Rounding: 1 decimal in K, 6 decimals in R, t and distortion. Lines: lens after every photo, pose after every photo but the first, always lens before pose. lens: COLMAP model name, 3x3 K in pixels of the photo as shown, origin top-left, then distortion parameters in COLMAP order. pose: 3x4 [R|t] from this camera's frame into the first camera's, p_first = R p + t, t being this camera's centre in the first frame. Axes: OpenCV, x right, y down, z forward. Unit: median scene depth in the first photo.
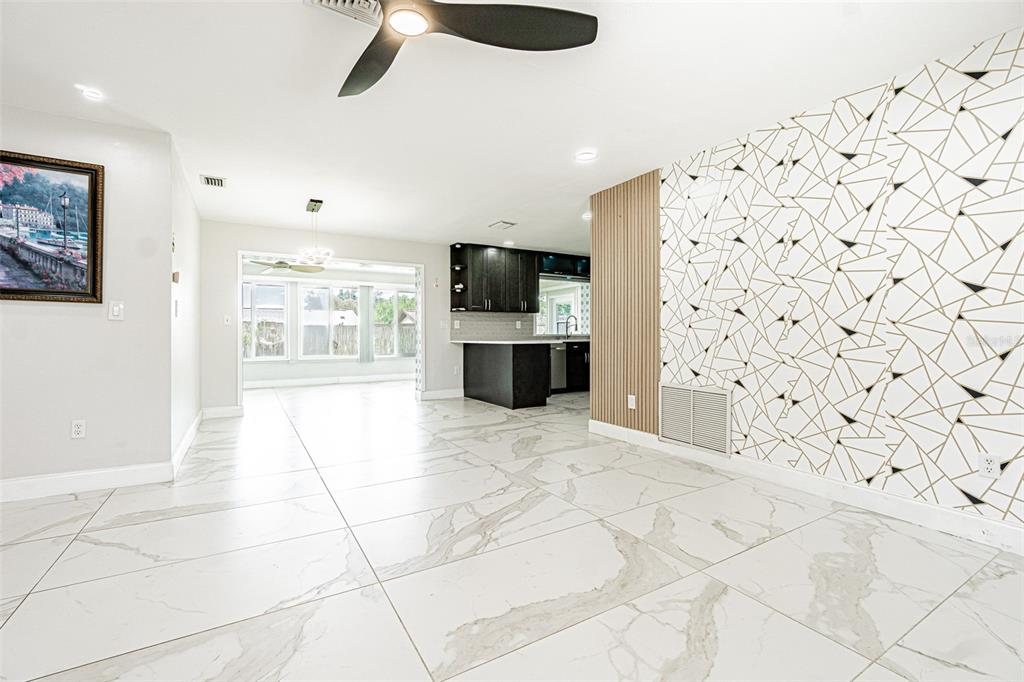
lens RADIAL K [[448.3, 0, 517.4], [0, 448.3, 328.4], [0, 0, 1]] dist [-0.002899, 0.000451]
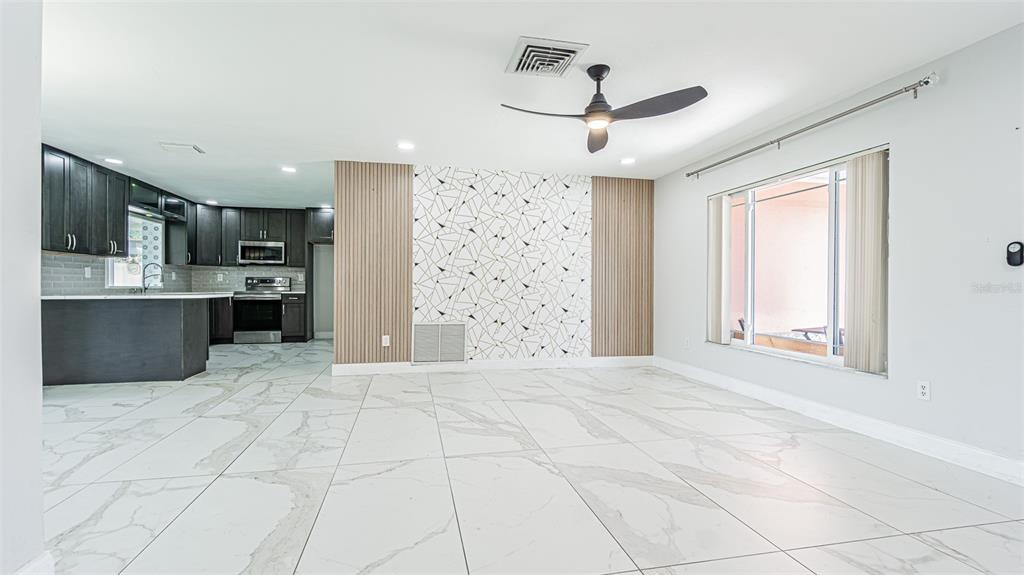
lens RADIAL K [[433.6, 0, 508.5], [0, 433.6, 283.8], [0, 0, 1]] dist [-0.002877, -0.000096]
pose [[0.317344, 0.007357, 0.948282, -0.897182], [-0.015420, 0.999878, -0.002597, 0.001982], [-0.948185, -0.013798, 0.317418, 0.327210]]
